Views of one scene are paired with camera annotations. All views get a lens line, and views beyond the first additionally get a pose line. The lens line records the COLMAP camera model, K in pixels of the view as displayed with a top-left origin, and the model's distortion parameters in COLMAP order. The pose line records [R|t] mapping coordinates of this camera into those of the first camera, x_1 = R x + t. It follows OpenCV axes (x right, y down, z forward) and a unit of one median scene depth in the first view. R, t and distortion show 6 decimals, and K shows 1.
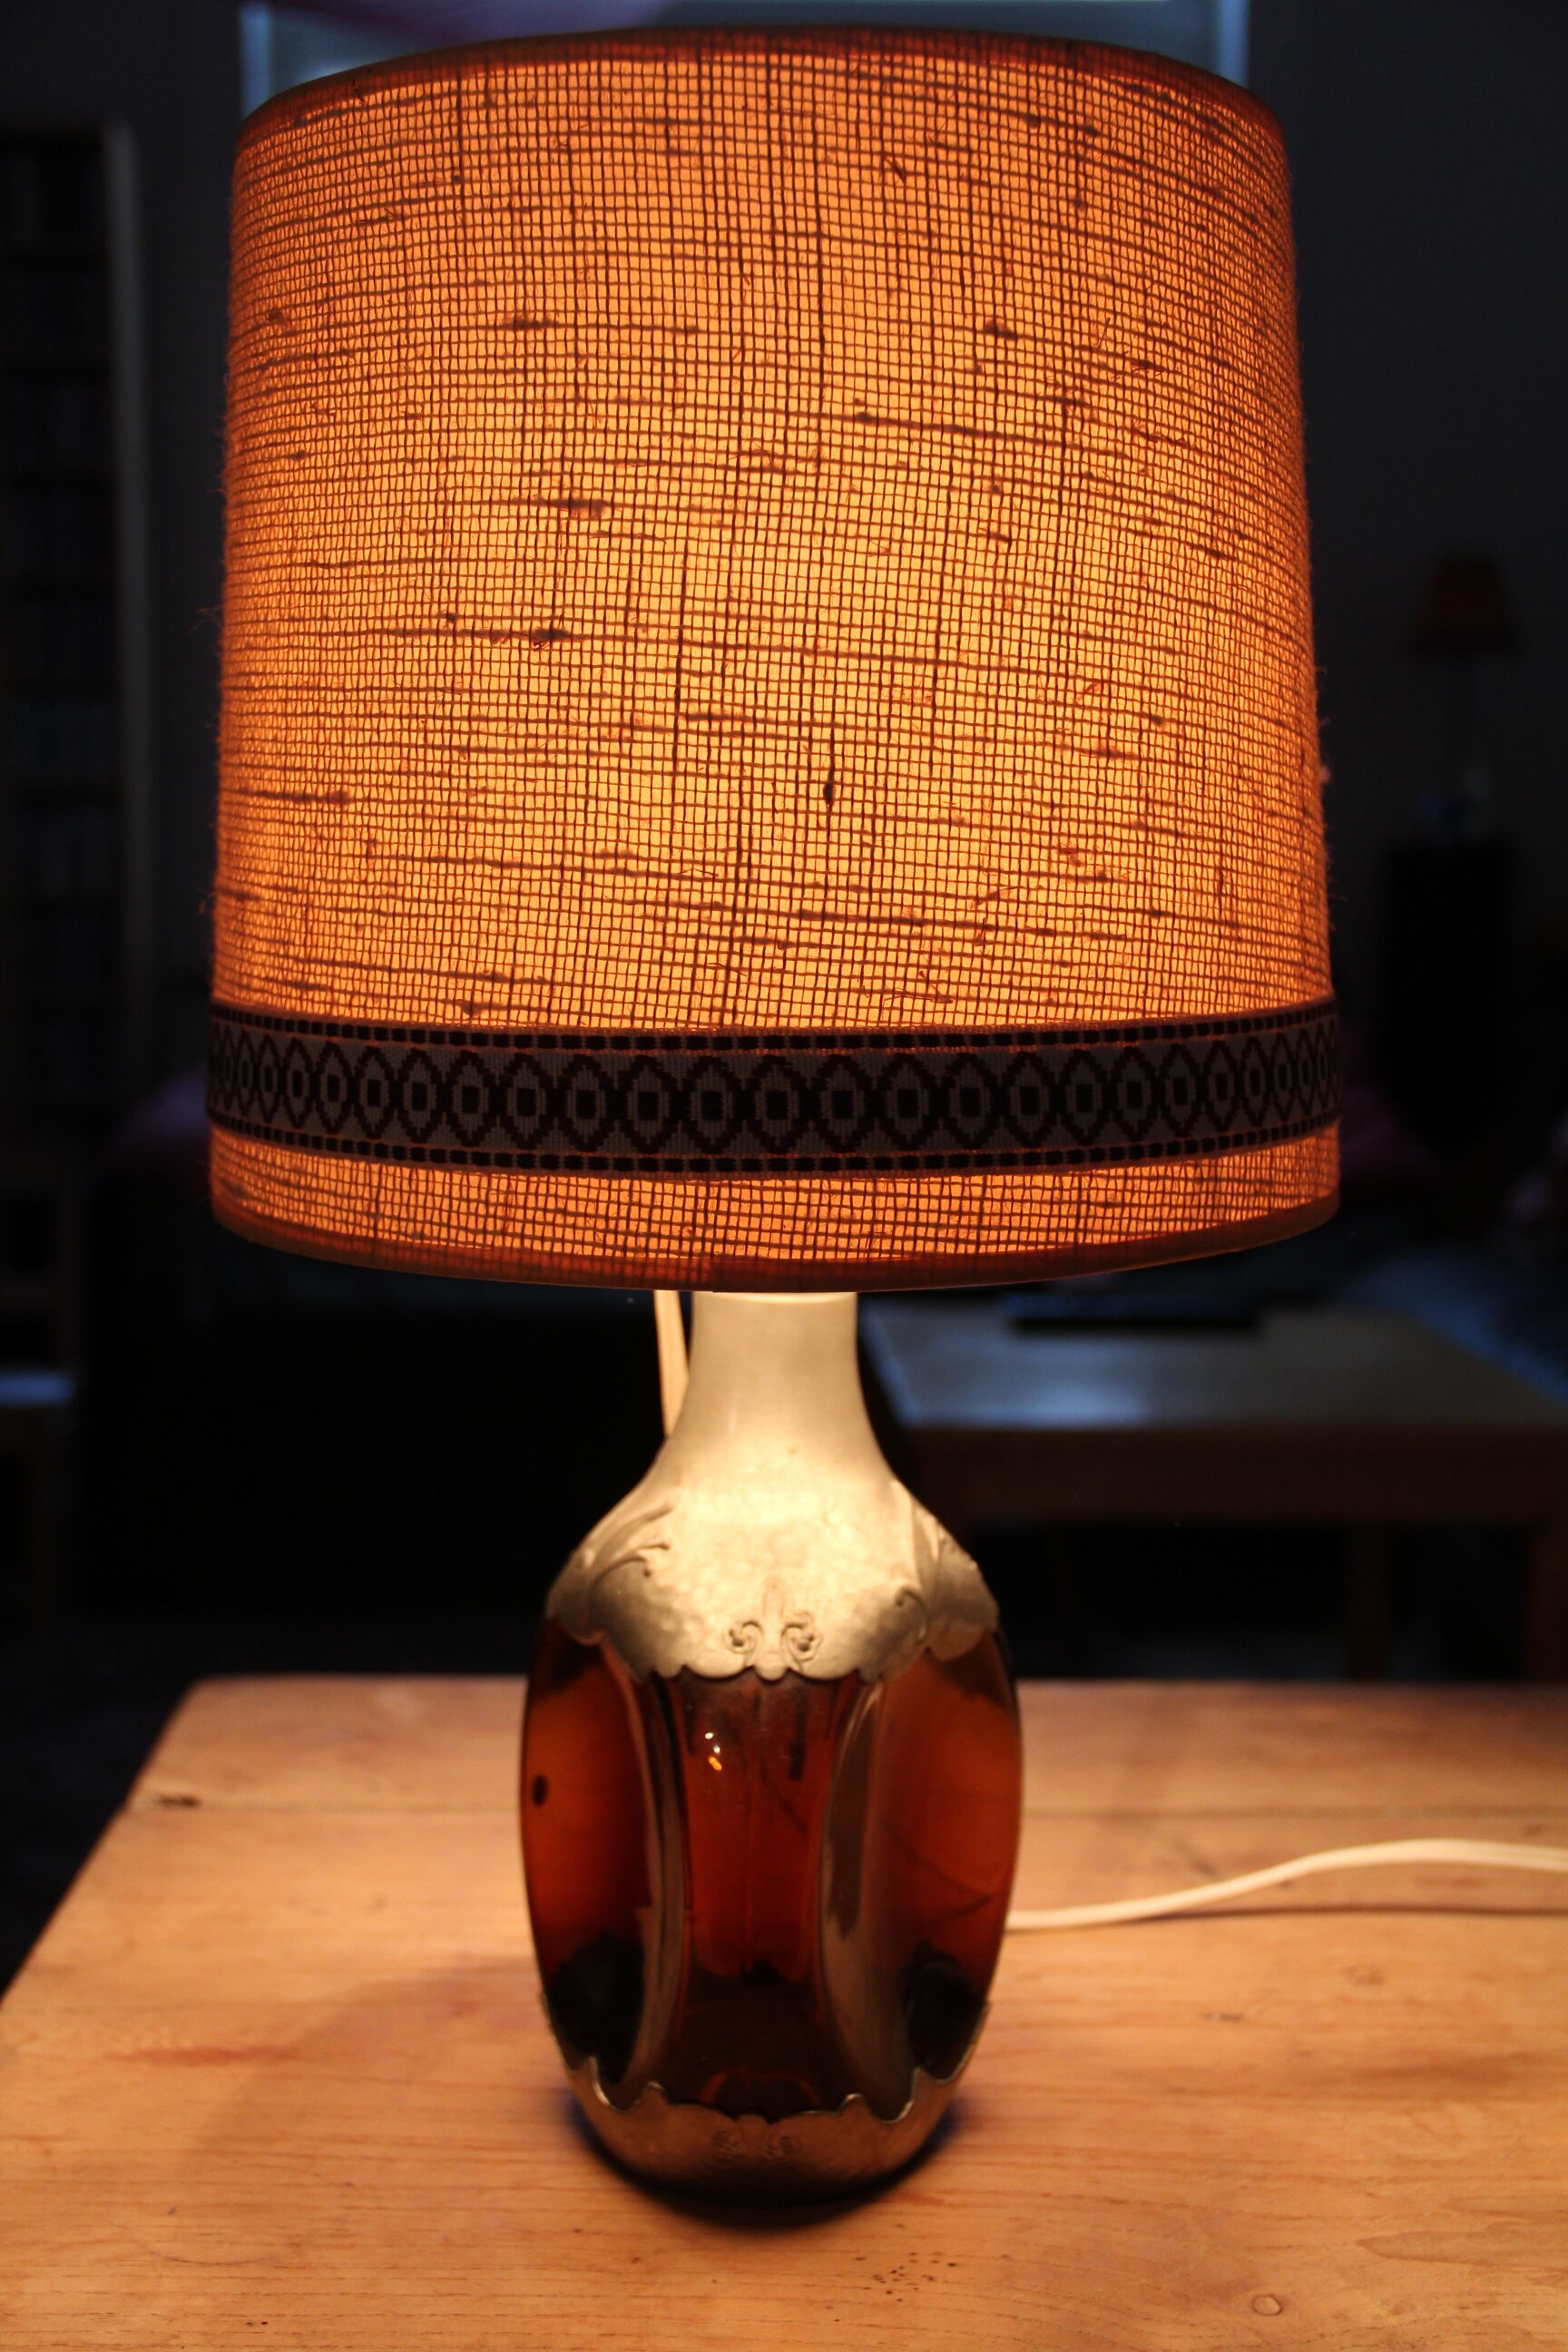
lens RADIAL K [[1918.4, 0, 784.5], [0, 1918.4, 1172.9], [0, 0, 1]] dist [0.060582, -0.007018]
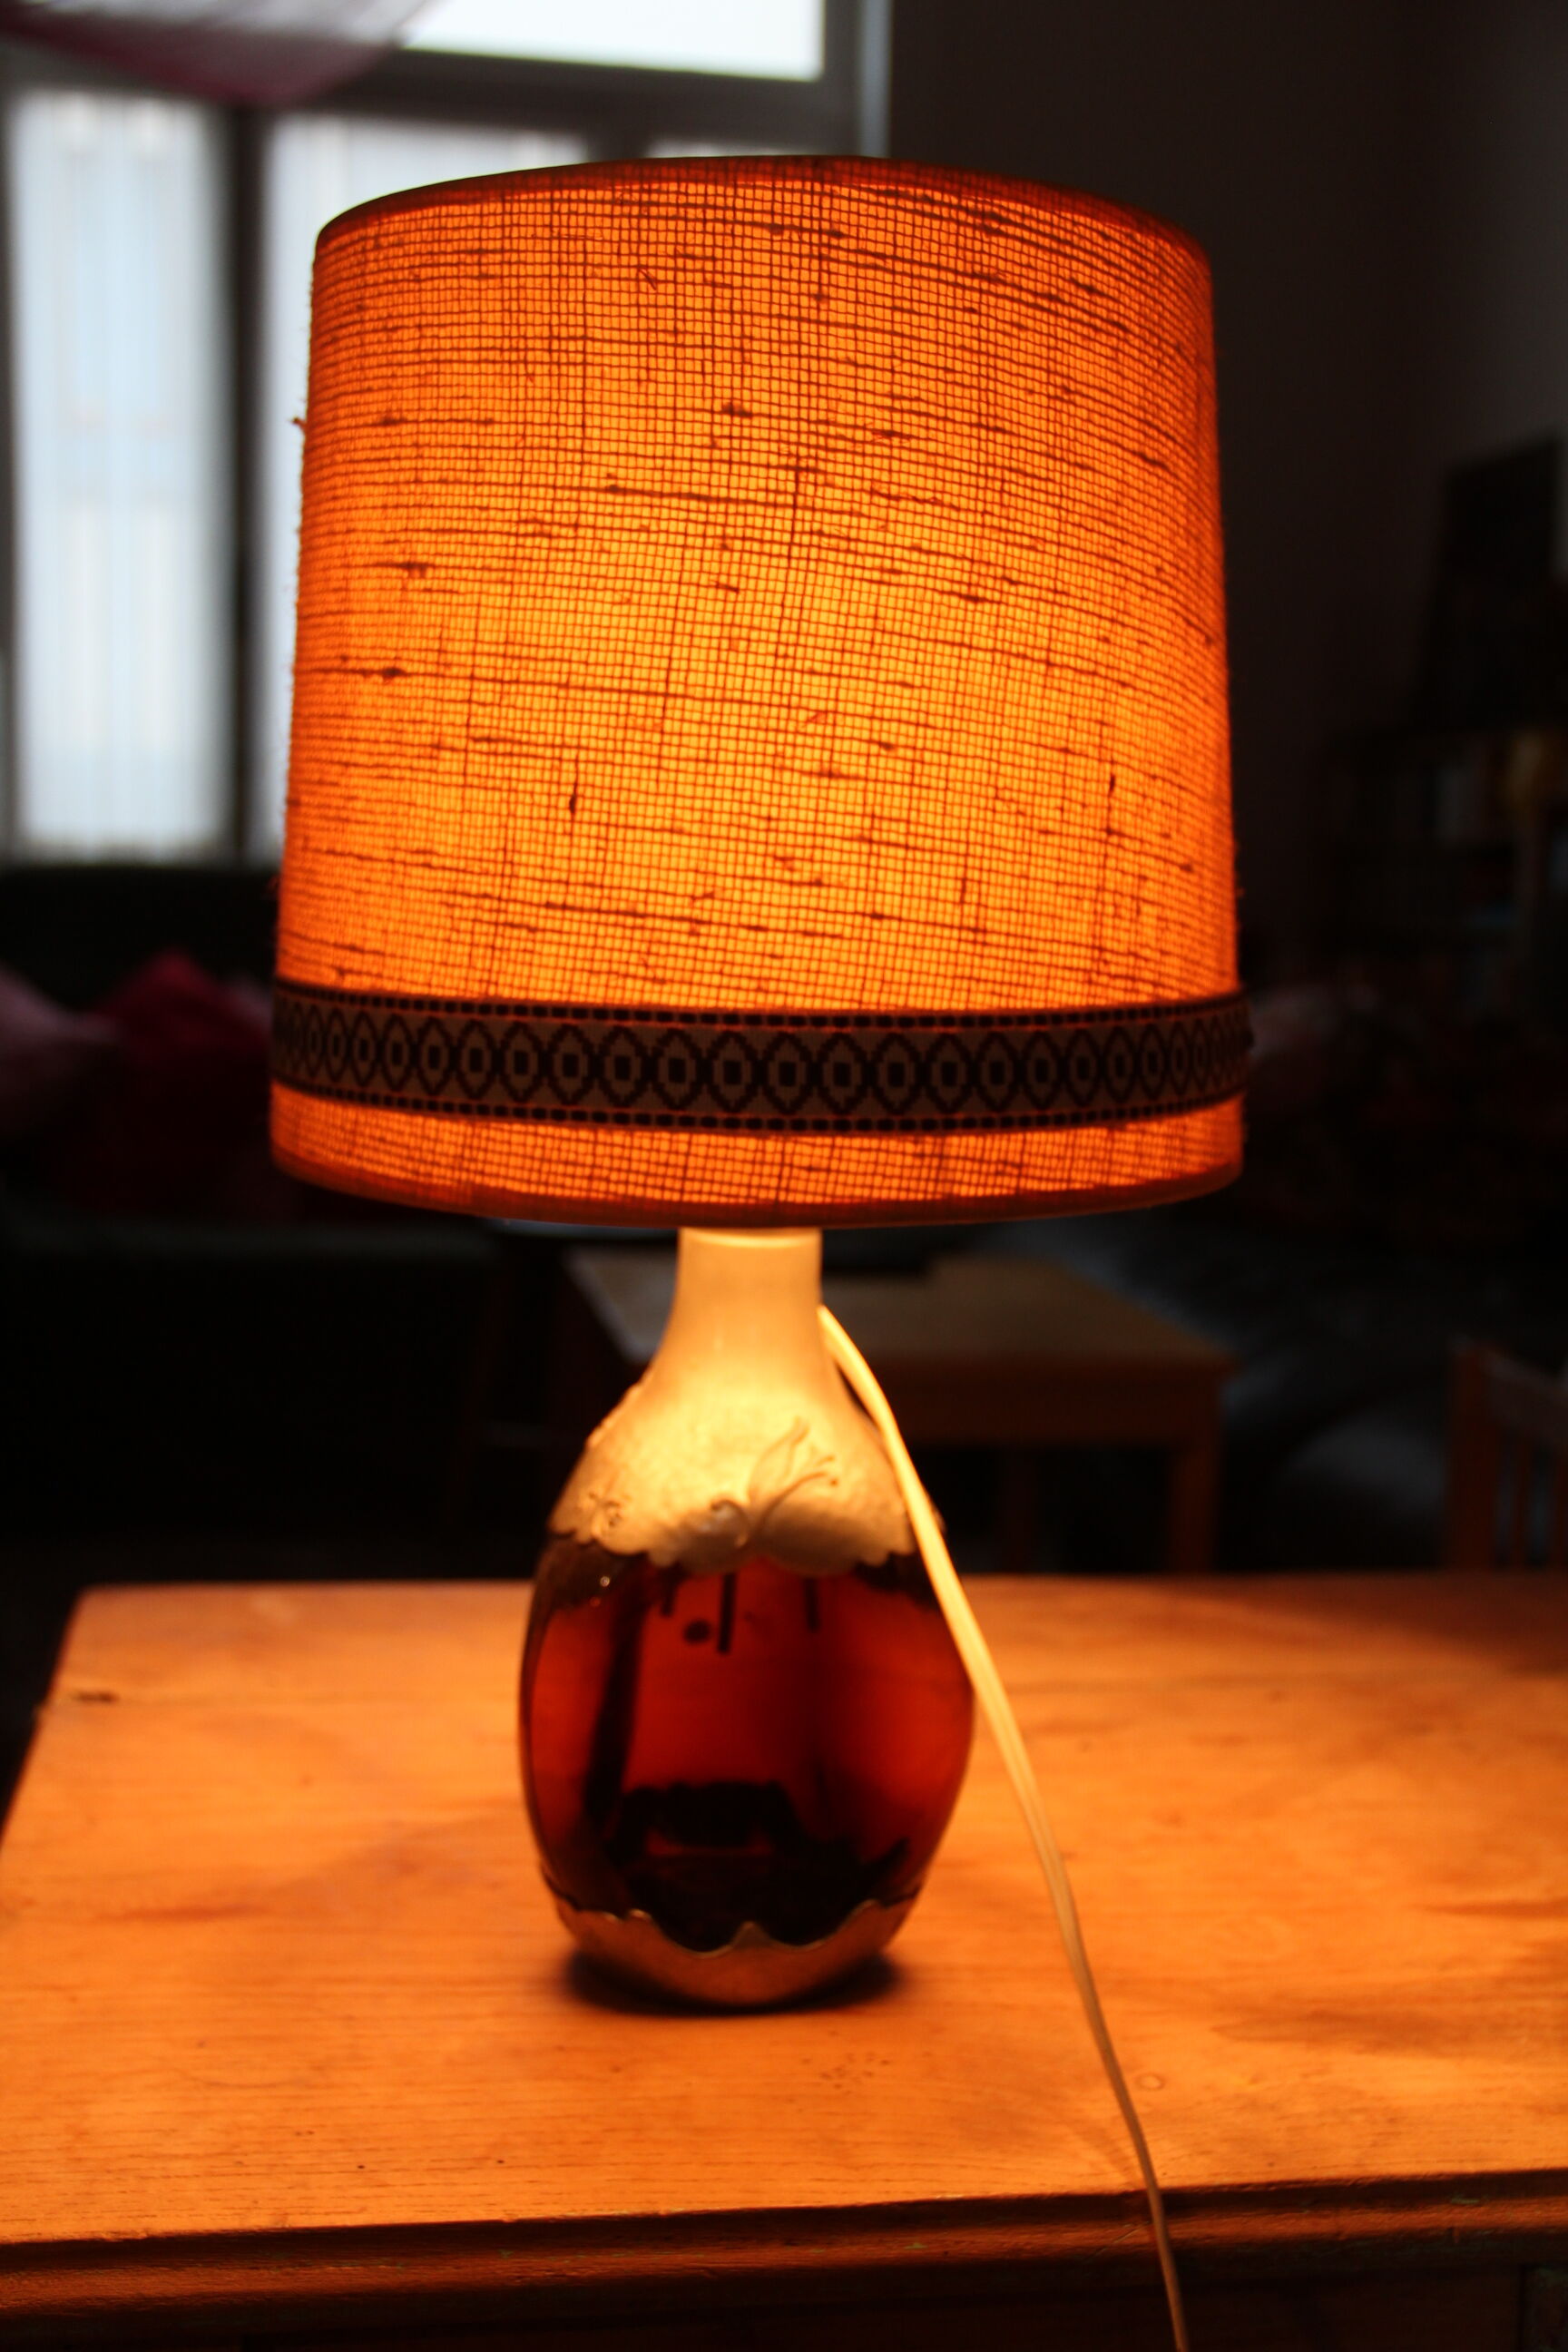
lens RADIAL K [[1699.1, 0, 787.1], [0, 1699.1, 1173.6], [0, 0, 1]] dist [0.021383, 0.009576]
pose [[0.959039, 0.075487, -0.273032, 0.449100], [-0.071366, 0.997137, 0.025010, -0.004899], [0.274138, -0.004500, 0.961680, 0.020434]]
